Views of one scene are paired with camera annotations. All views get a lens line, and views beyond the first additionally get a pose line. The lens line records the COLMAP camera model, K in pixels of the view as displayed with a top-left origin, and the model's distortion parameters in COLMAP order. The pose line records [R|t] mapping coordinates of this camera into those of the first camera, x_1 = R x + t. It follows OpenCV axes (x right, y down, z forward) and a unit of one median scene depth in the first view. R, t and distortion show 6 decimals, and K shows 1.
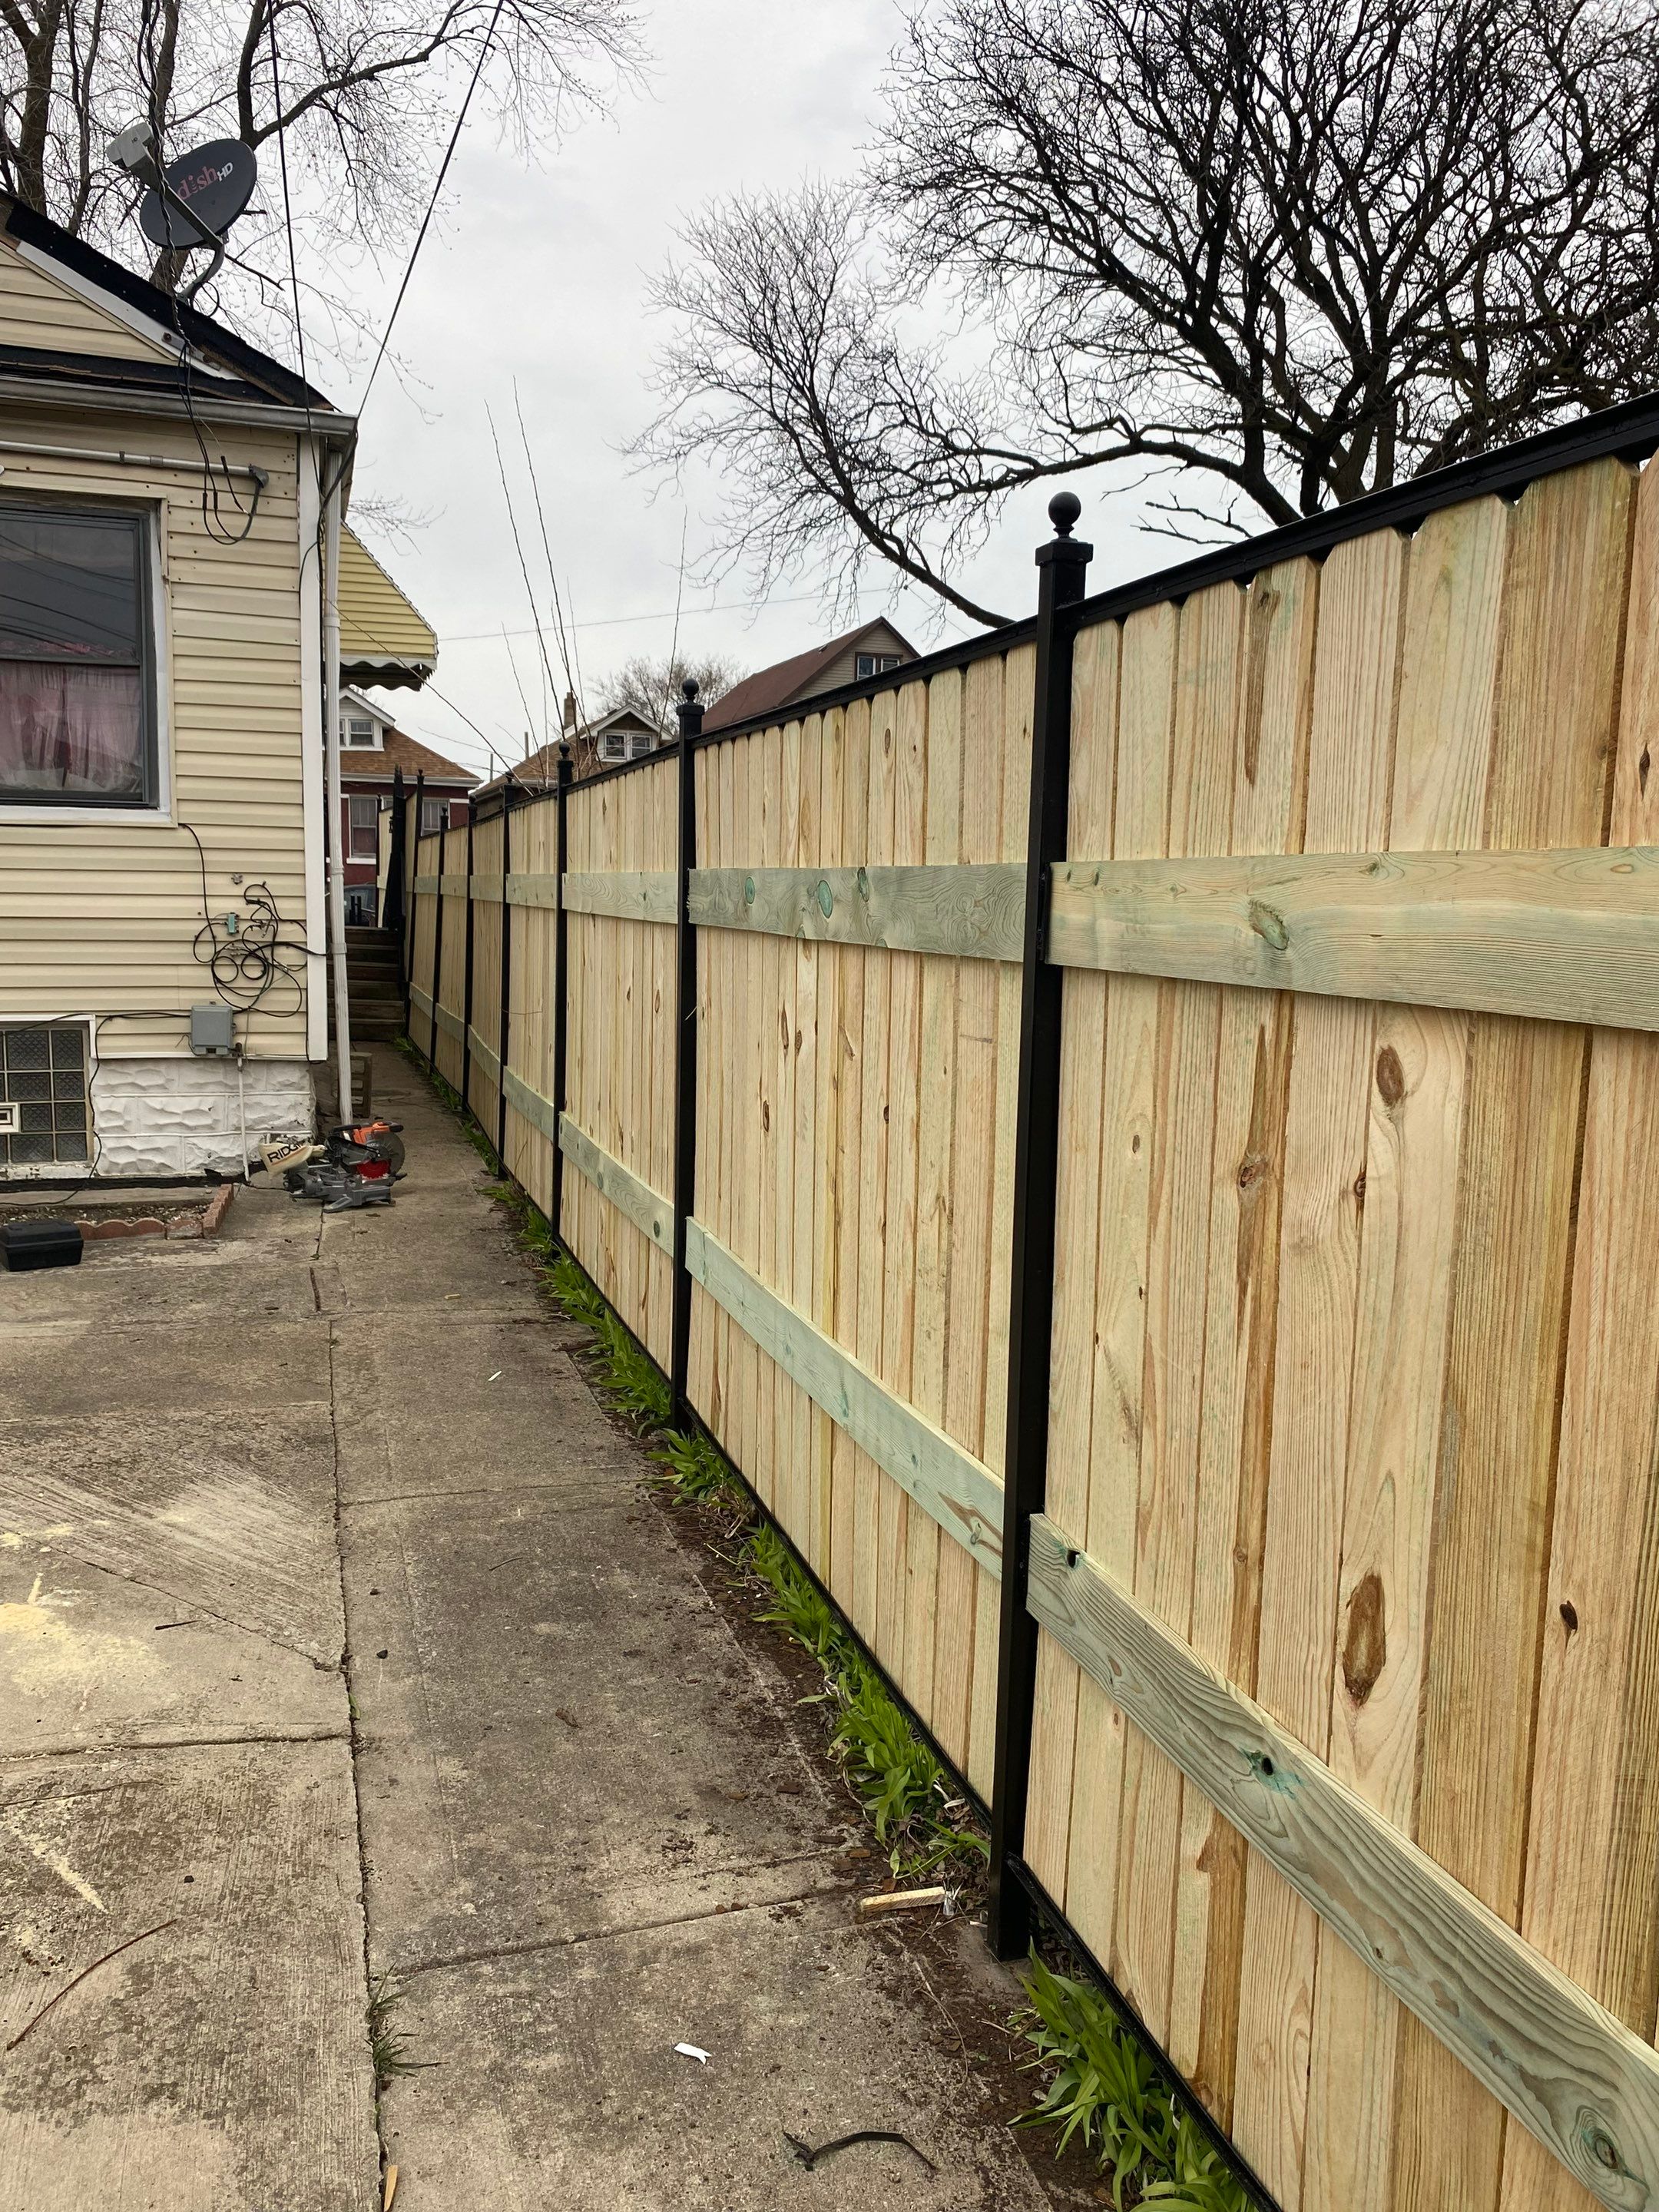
lens RADIAL K [[1598.5, 0, 829.5], [0, 1598.5, 1106.0], [0, 0, 1]] dist [0.029552, -0.001668]
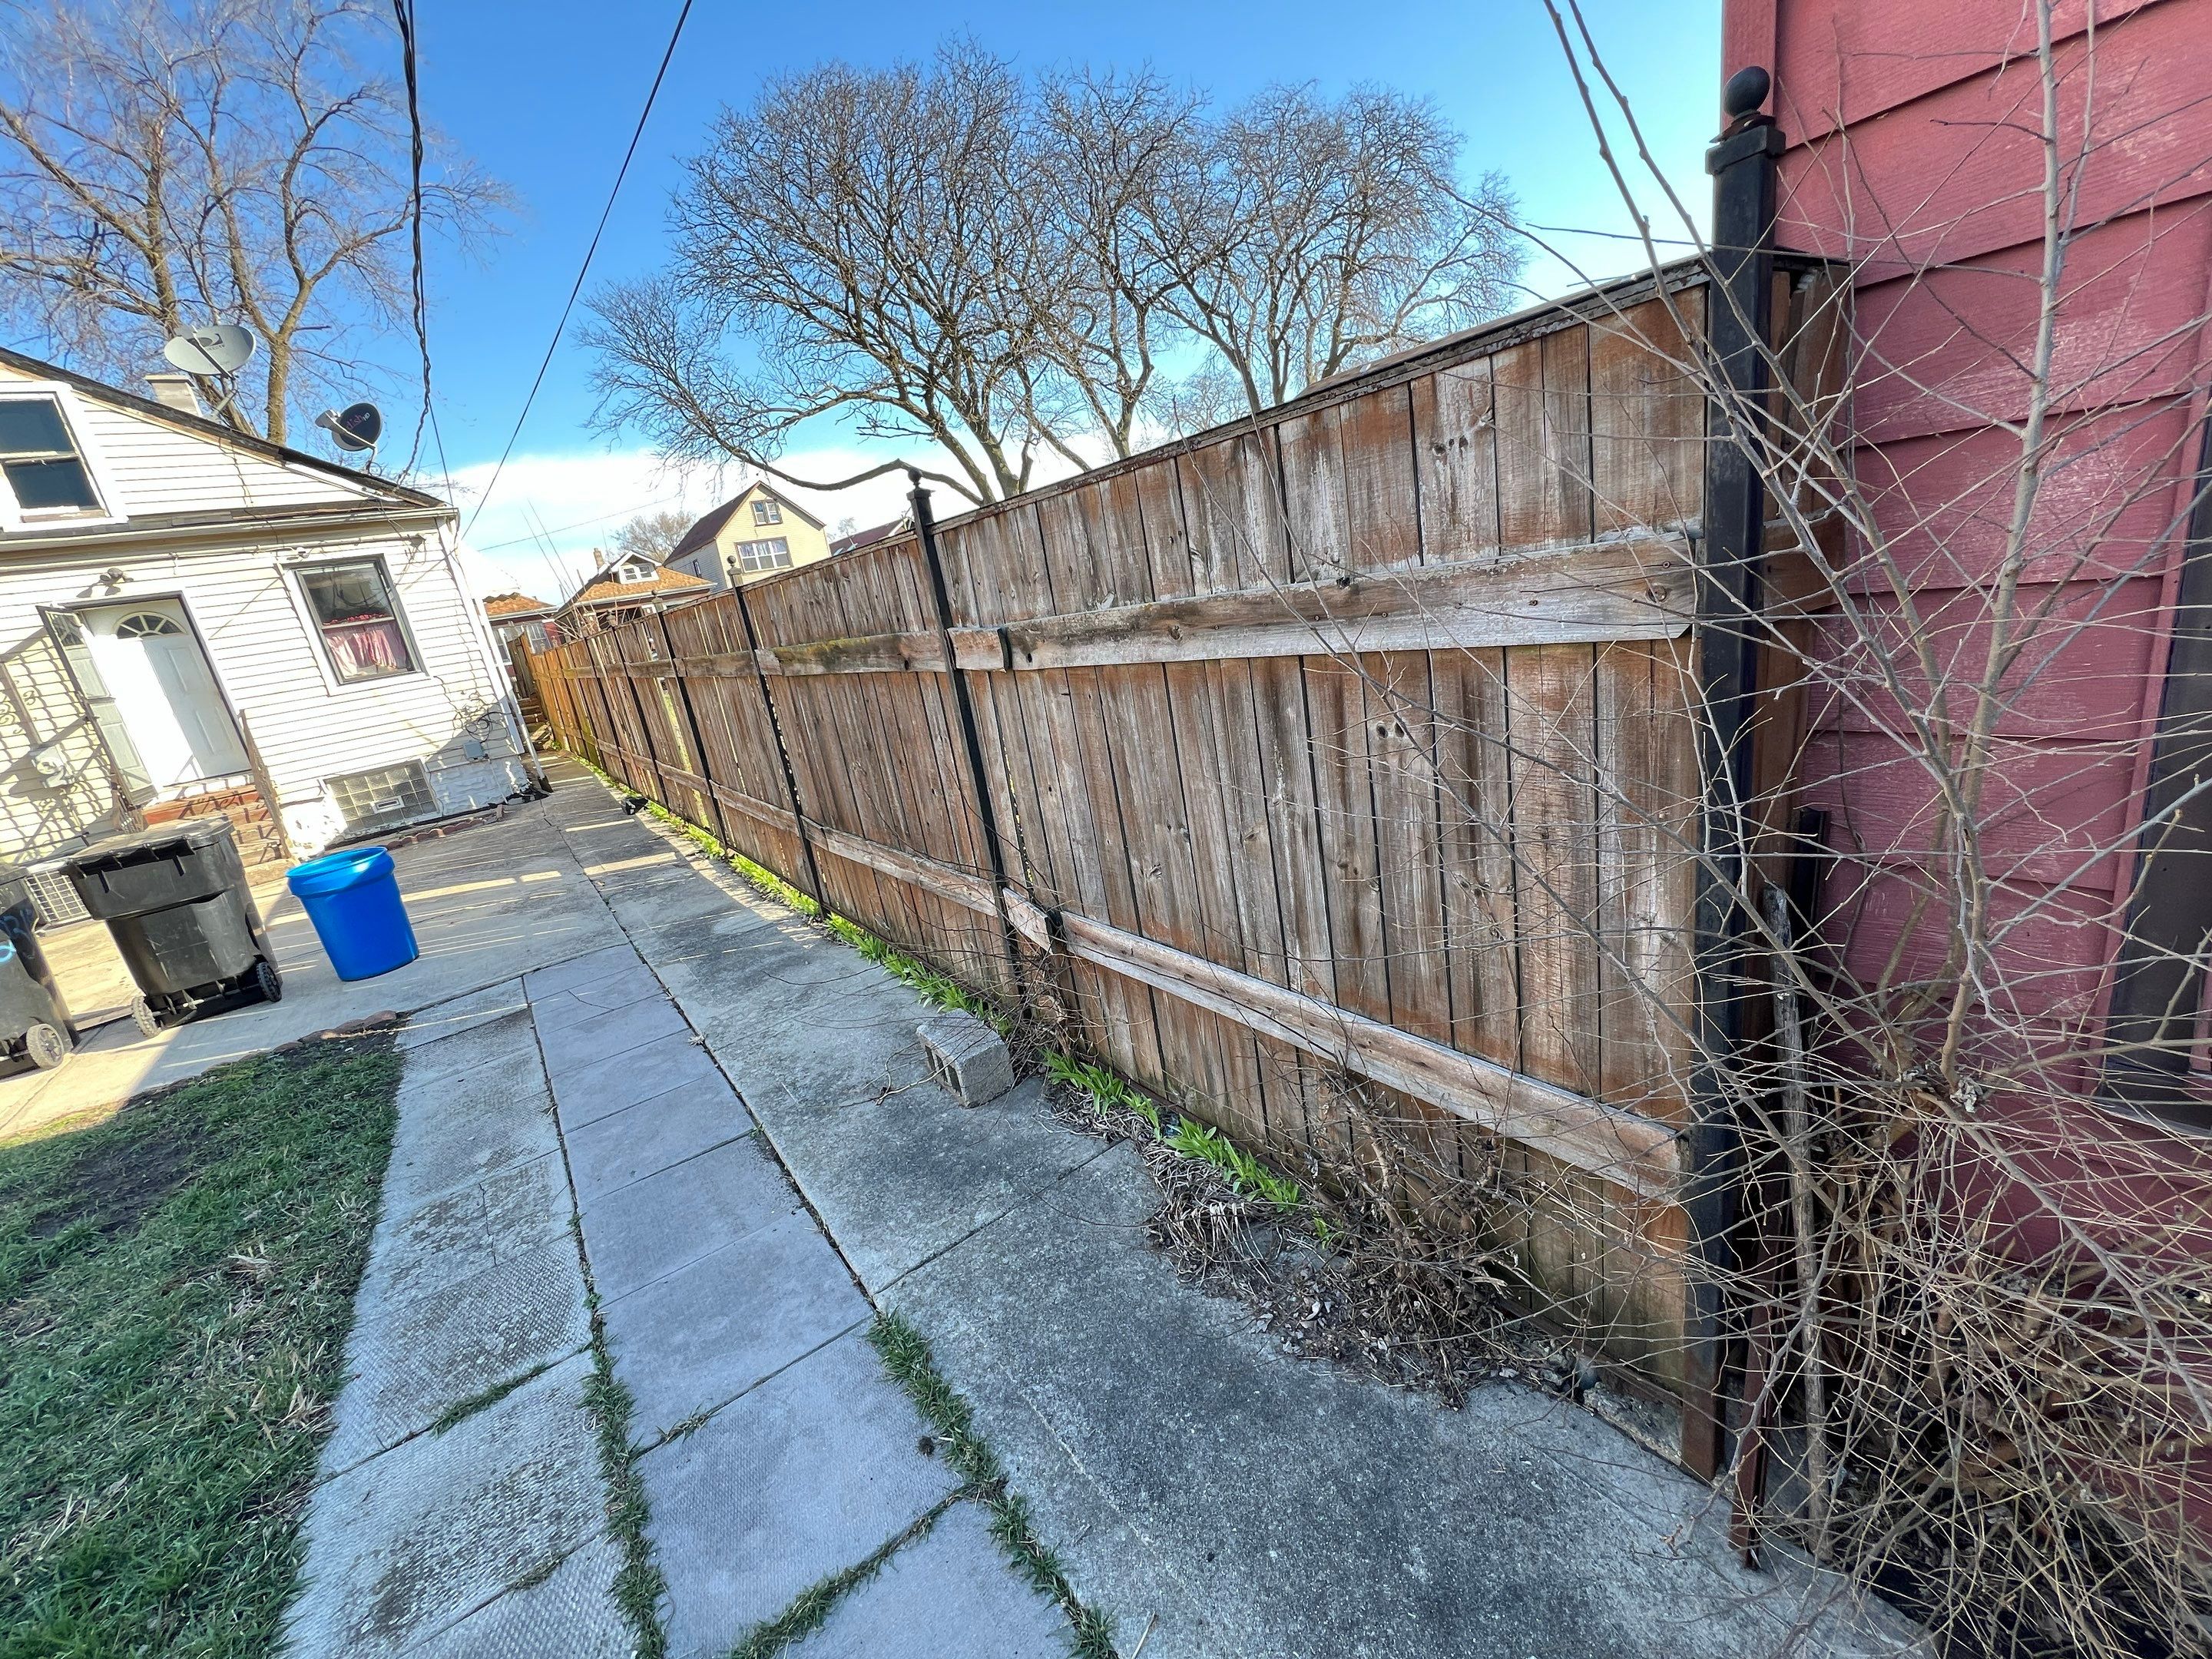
lens RADIAL K [[890.5, 0, 1110.4], [0, 890.5, 831.7], [0, 0, 1]] dist [0.000255, 0.000160]
pose [[0.932520, -0.255621, 0.255076, 0.181119], [0.219392, 0.962081, 0.162070, 0.070829], [-0.286832, -0.095172, 0.953242, -0.691186]]
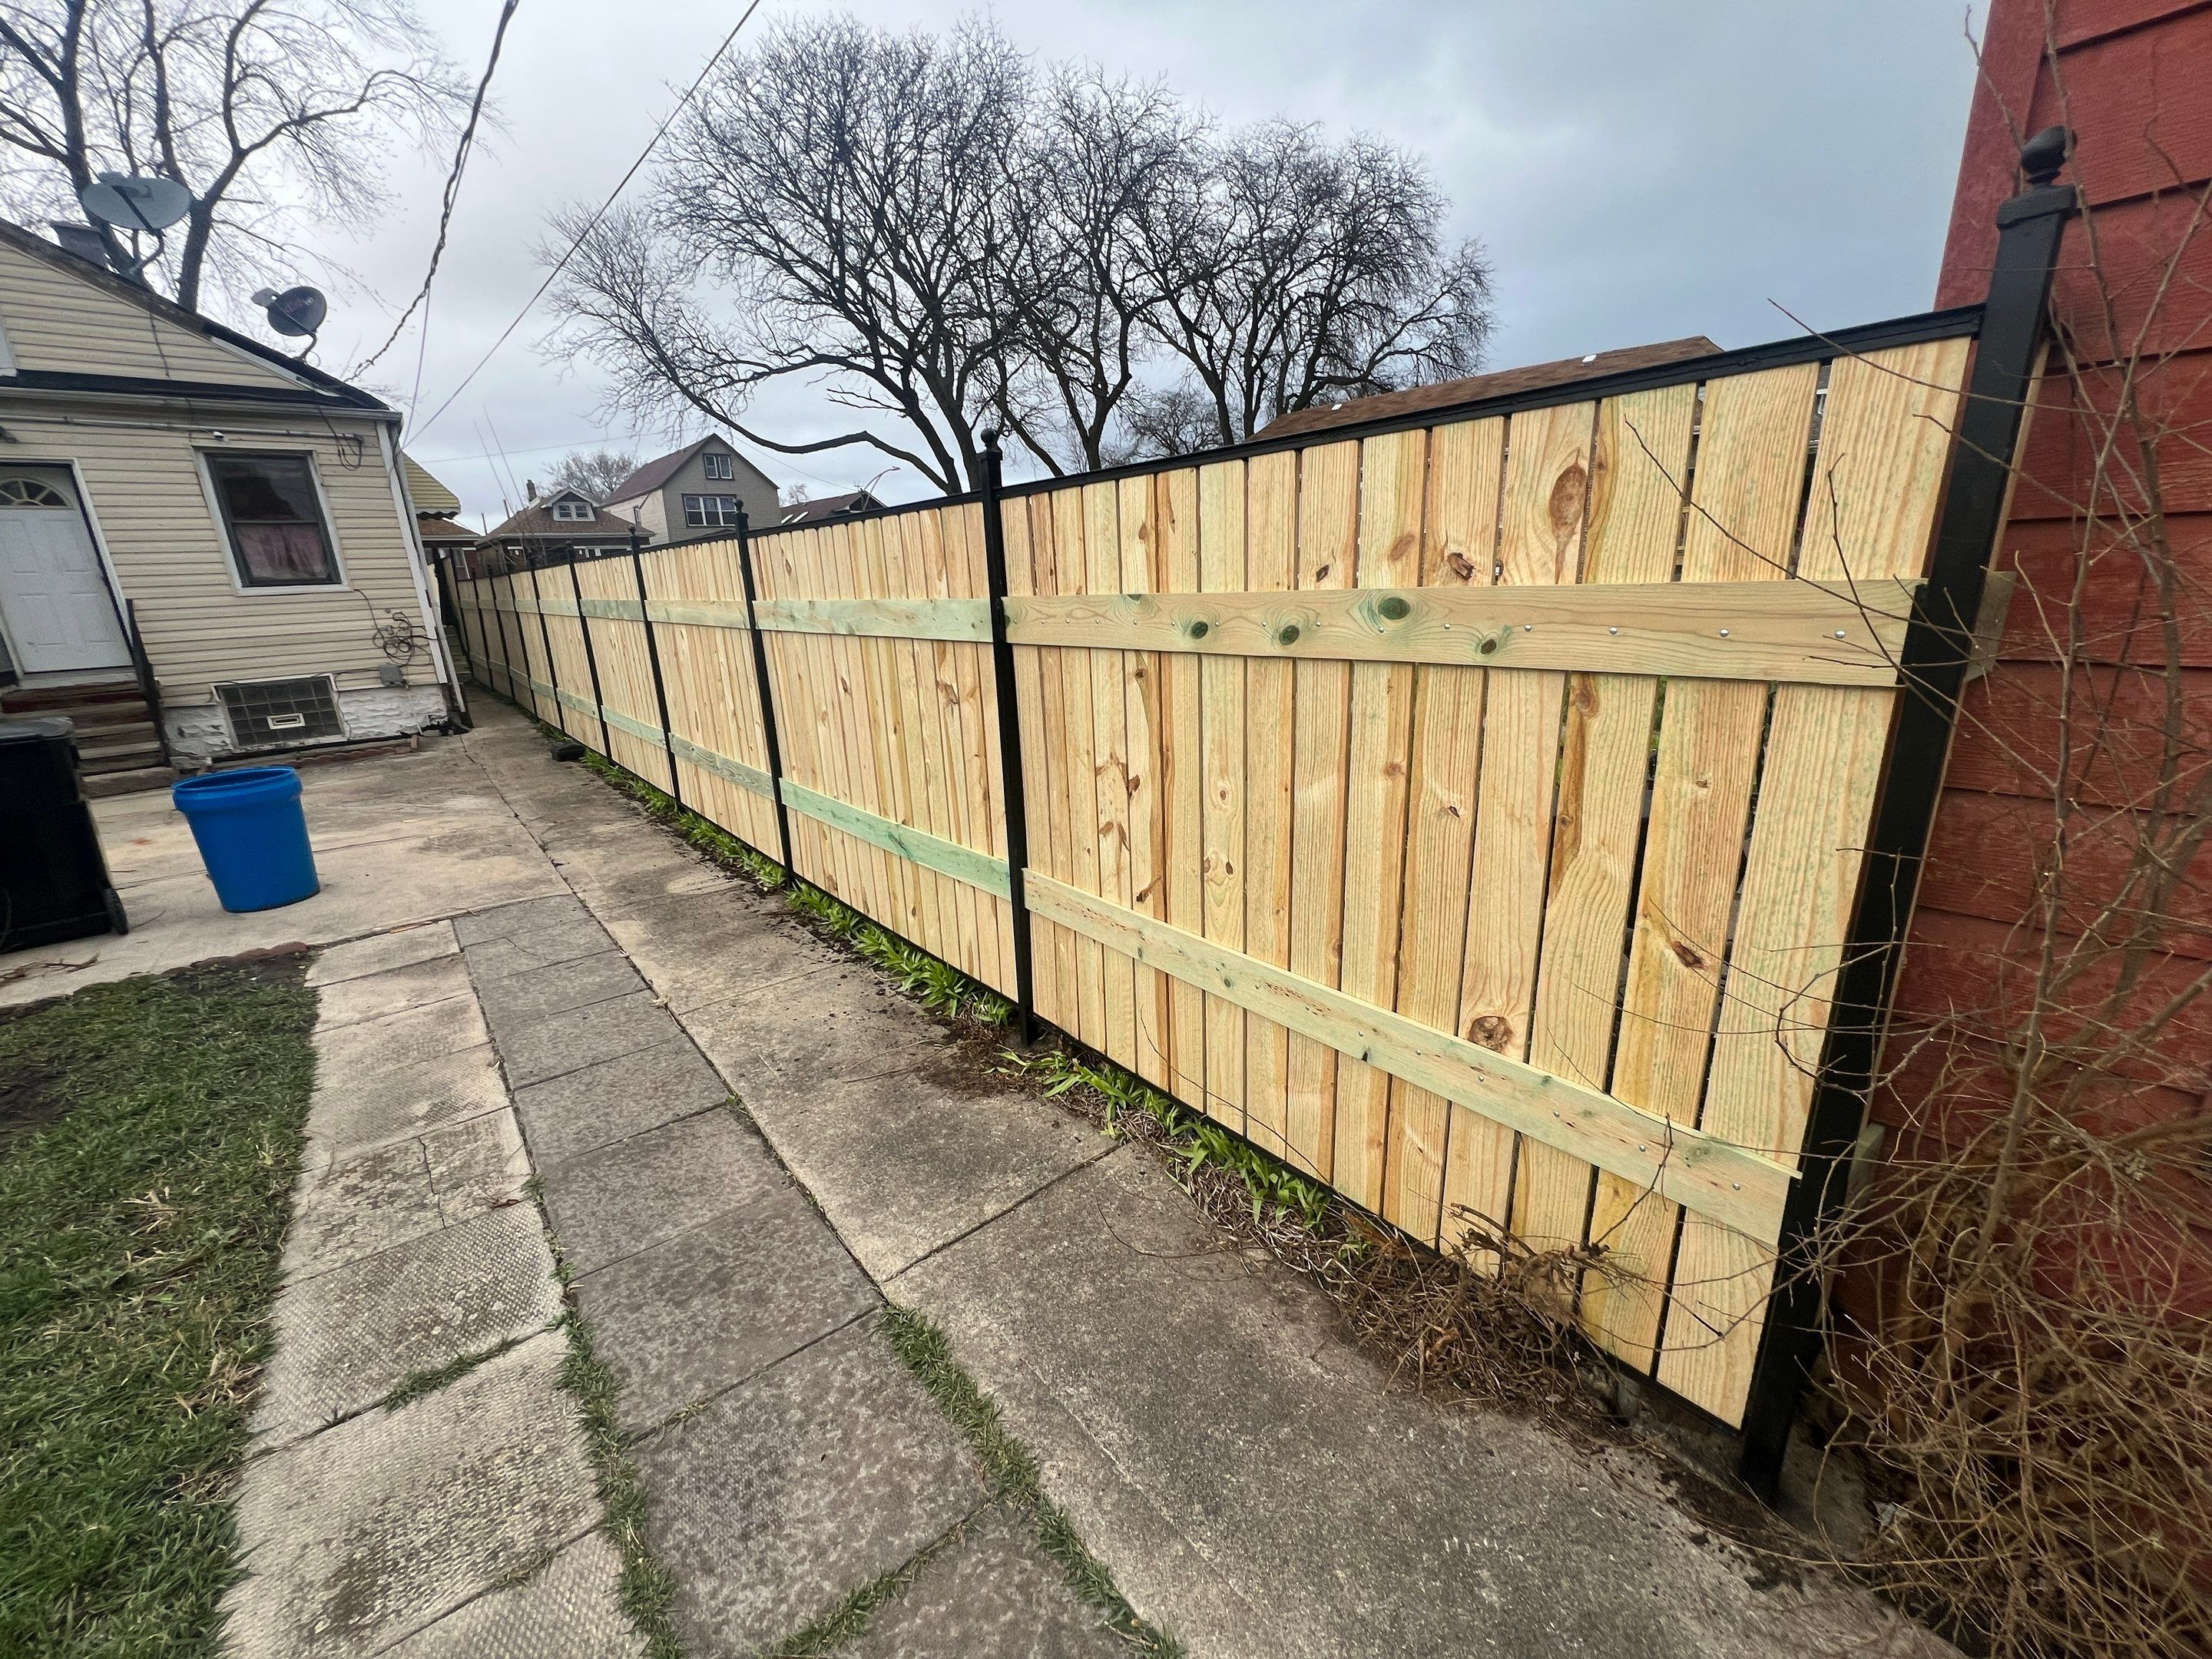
lens RADIAL K [[891.9, 0, 1106.0], [0, 891.9, 829.5], [0, 0, 1]] dist [0.000844, -0.000306]
pose [[0.927701, -0.158423, 0.338044, 0.127142], [0.106356, 0.980126, 0.167459, 0.070669], [-0.357855, -0.119399, 0.926112, -0.663223]]
